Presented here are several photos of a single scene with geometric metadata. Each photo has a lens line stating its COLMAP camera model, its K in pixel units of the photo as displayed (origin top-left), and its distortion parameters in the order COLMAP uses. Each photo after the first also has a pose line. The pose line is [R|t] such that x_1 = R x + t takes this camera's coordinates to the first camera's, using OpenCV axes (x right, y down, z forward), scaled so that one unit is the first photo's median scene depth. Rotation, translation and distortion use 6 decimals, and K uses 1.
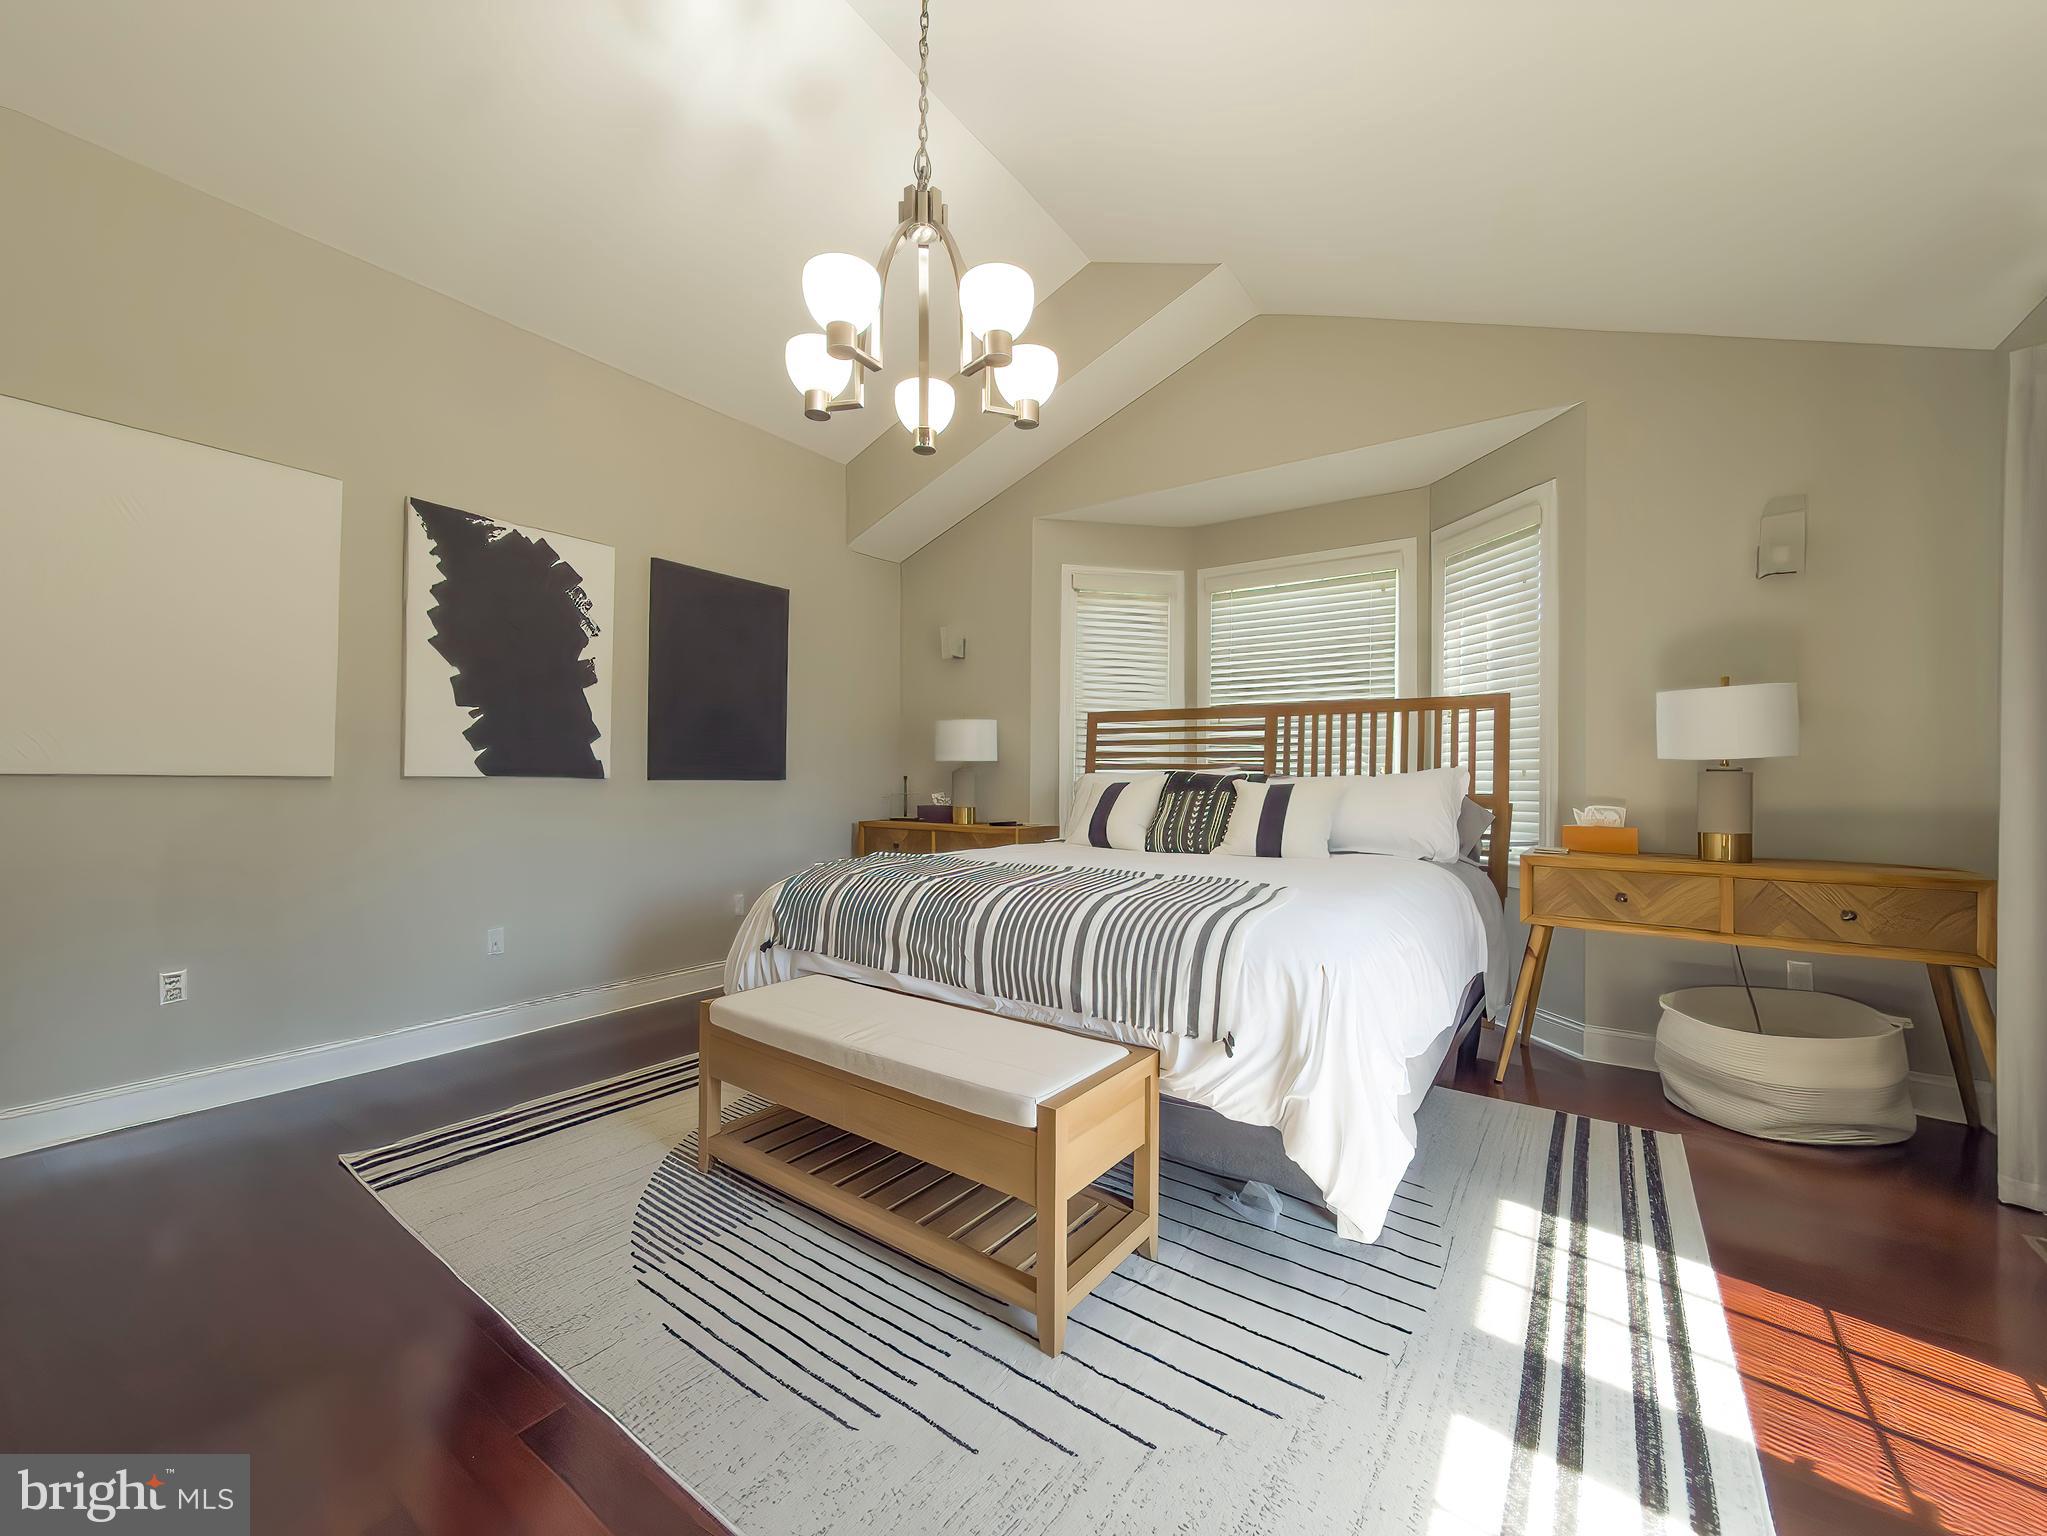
lens RADIAL K [[812.9, 0, 1023.5], [0, 812.9, 768.0], [0, 0, 1]] dist [-0.002065, -0.000108]
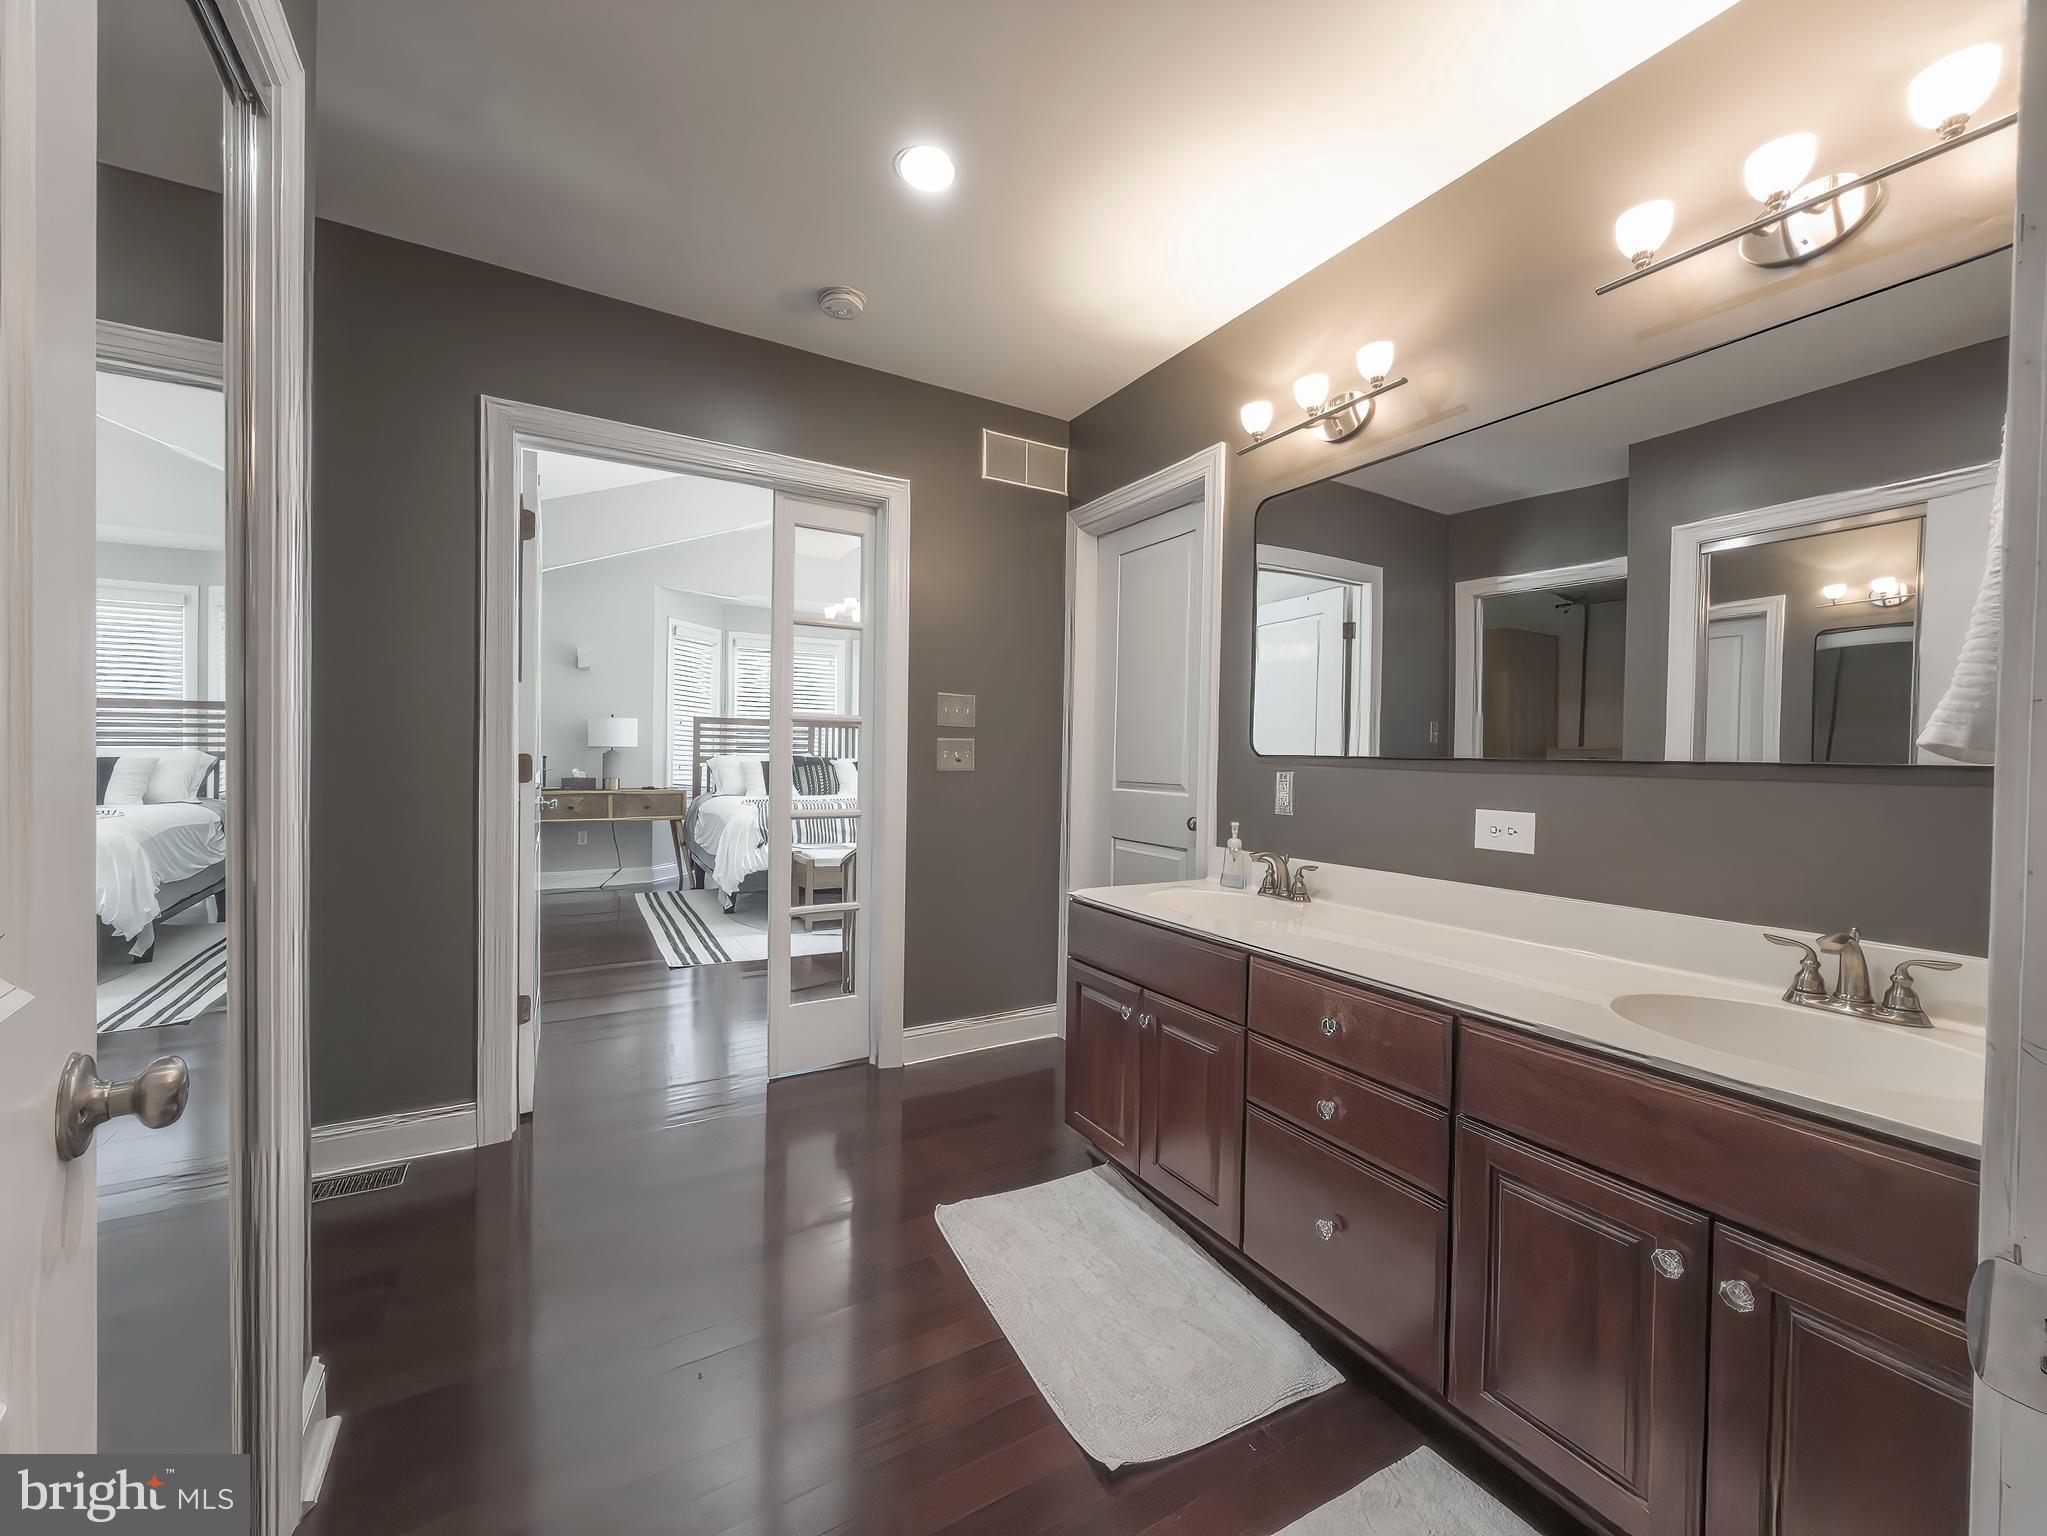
lens RADIAL K [[812.9, 0, 1023.5], [0, 812.9, 768.0], [0, 0, 1]] dist [-0.002065, -0.000108]
pose [[0.401211, -0.021424, 0.915735, -1.148306], [-0.022615, 0.999190, 0.033285, -0.035478], [-0.915706, -0.034064, 0.400401, -0.252862]]
